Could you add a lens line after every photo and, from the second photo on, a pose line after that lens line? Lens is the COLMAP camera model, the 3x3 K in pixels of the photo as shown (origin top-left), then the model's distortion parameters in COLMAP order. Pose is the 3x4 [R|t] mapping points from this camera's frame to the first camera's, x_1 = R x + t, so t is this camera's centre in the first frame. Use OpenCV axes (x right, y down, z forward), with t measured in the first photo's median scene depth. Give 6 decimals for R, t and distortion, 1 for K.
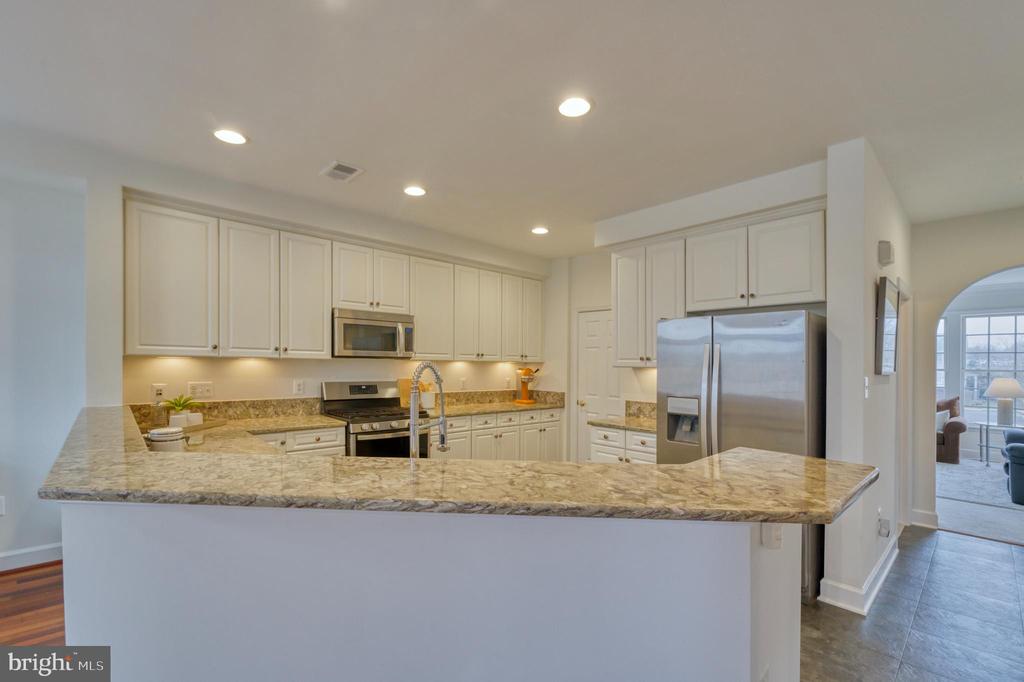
lens RADIAL K [[449.4, 0, 510.7], [0, 449.4, 359.6], [0, 0, 1]] dist [-0.000096, 0.000014]
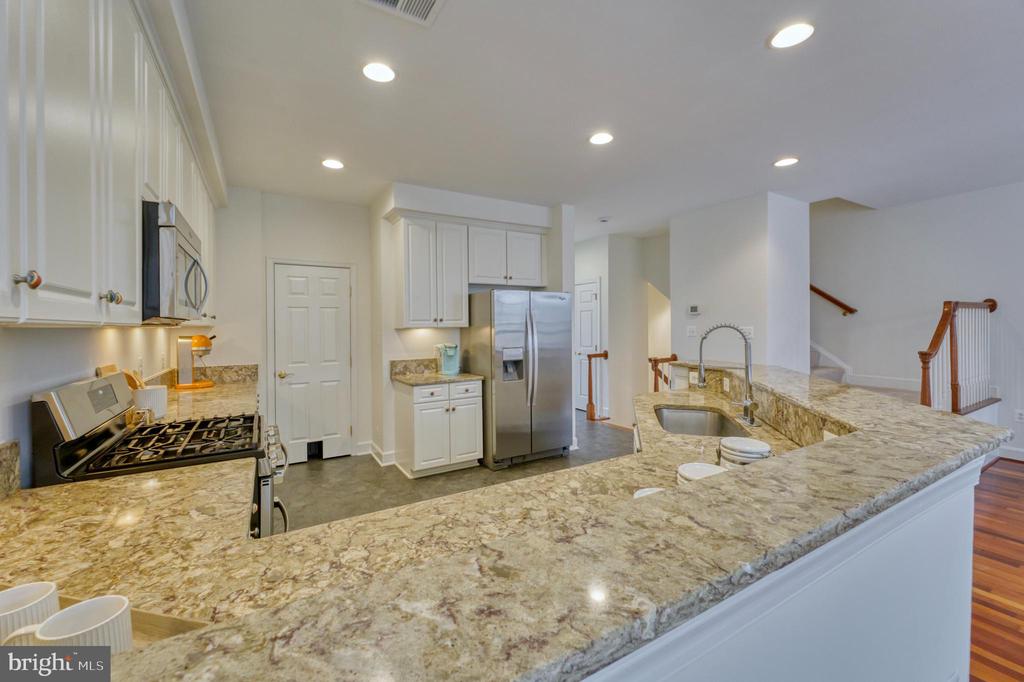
lens RADIAL K [[413.2, 0, 508.9], [0, 413.2, 318.9], [0, 0, 1]] dist [-0.000310, -0.000007]
pose [[0.214695, -0.005992, 0.976663, -0.693590], [0.006283, 0.999969, 0.004754, -0.009102], [-0.976661, 0.005116, 0.214726, 0.598859]]
